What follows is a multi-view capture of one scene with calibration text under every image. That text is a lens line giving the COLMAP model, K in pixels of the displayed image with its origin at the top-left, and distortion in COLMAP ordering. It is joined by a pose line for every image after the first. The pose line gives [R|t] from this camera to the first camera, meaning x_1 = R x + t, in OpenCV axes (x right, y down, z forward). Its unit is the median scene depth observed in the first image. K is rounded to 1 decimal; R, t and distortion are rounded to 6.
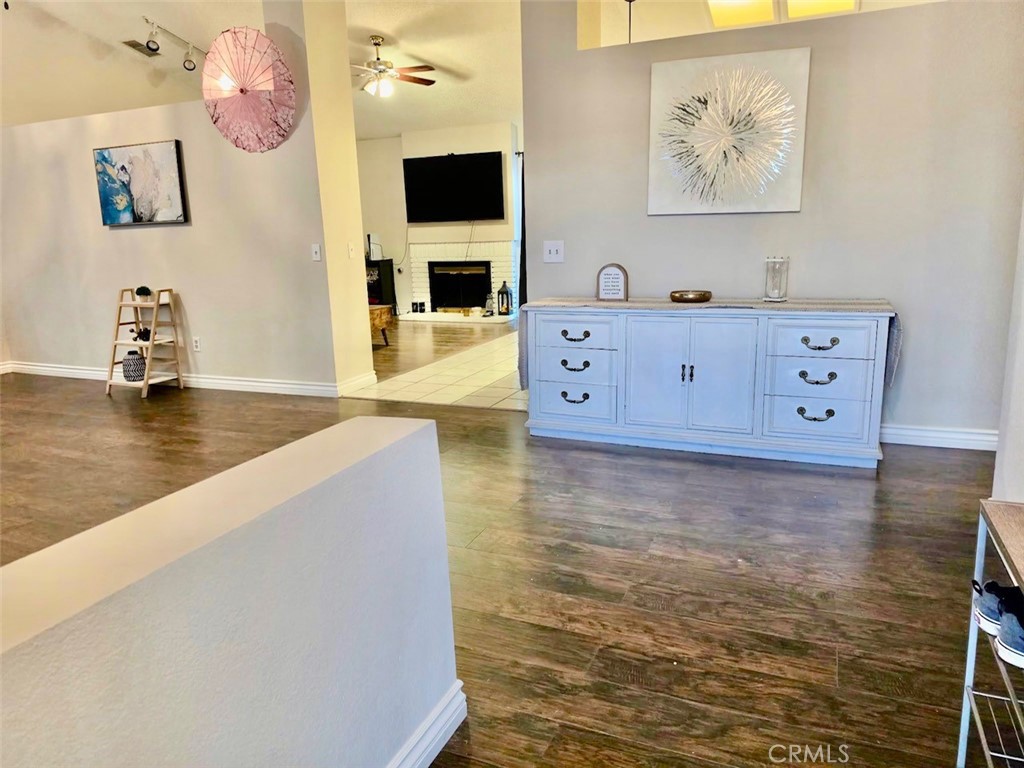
lens RADIAL K [[718.4, 0, 512.0], [0, 718.4, 384.0], [0, 0, 1]] dist [-0.006588, -0.003895]
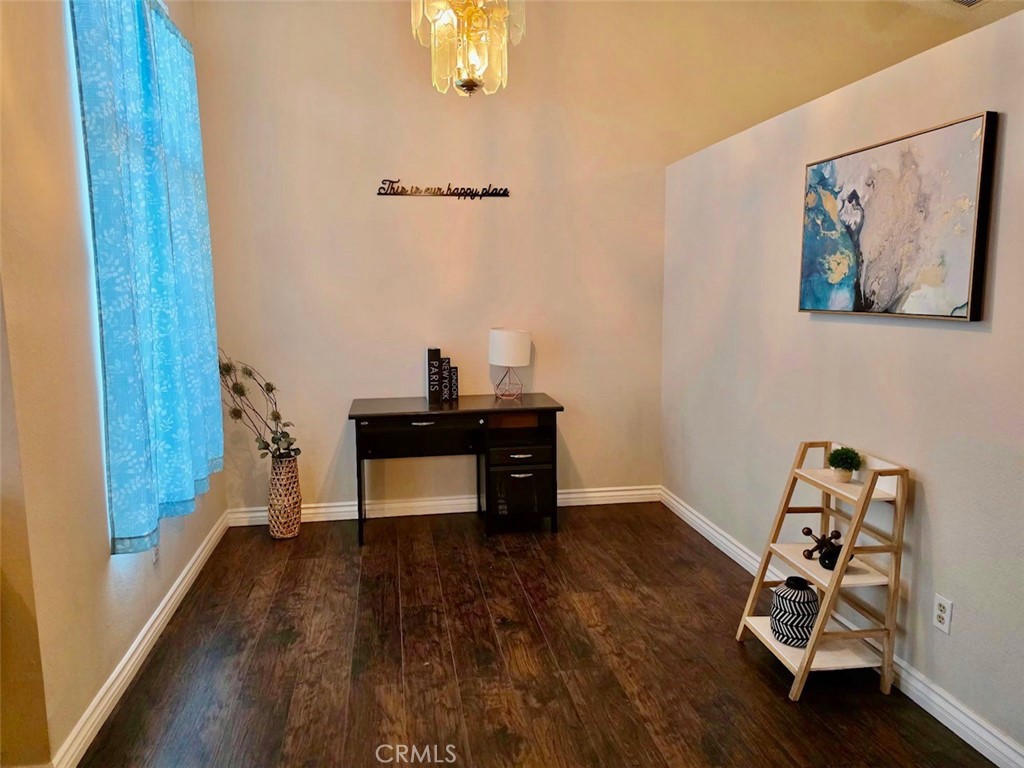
lens RADIAL K [[718.4, 0, 512.0], [0, 718.4, 384.0], [0, 0, 1]] dist [-0.006588, -0.003895]
pose [[0.553697, 0.137352, -0.821313, -0.261428], [-0.177567, 0.983093, 0.044699, -0.160449], [0.813566, 0.121088, 0.568725, 0.559849]]
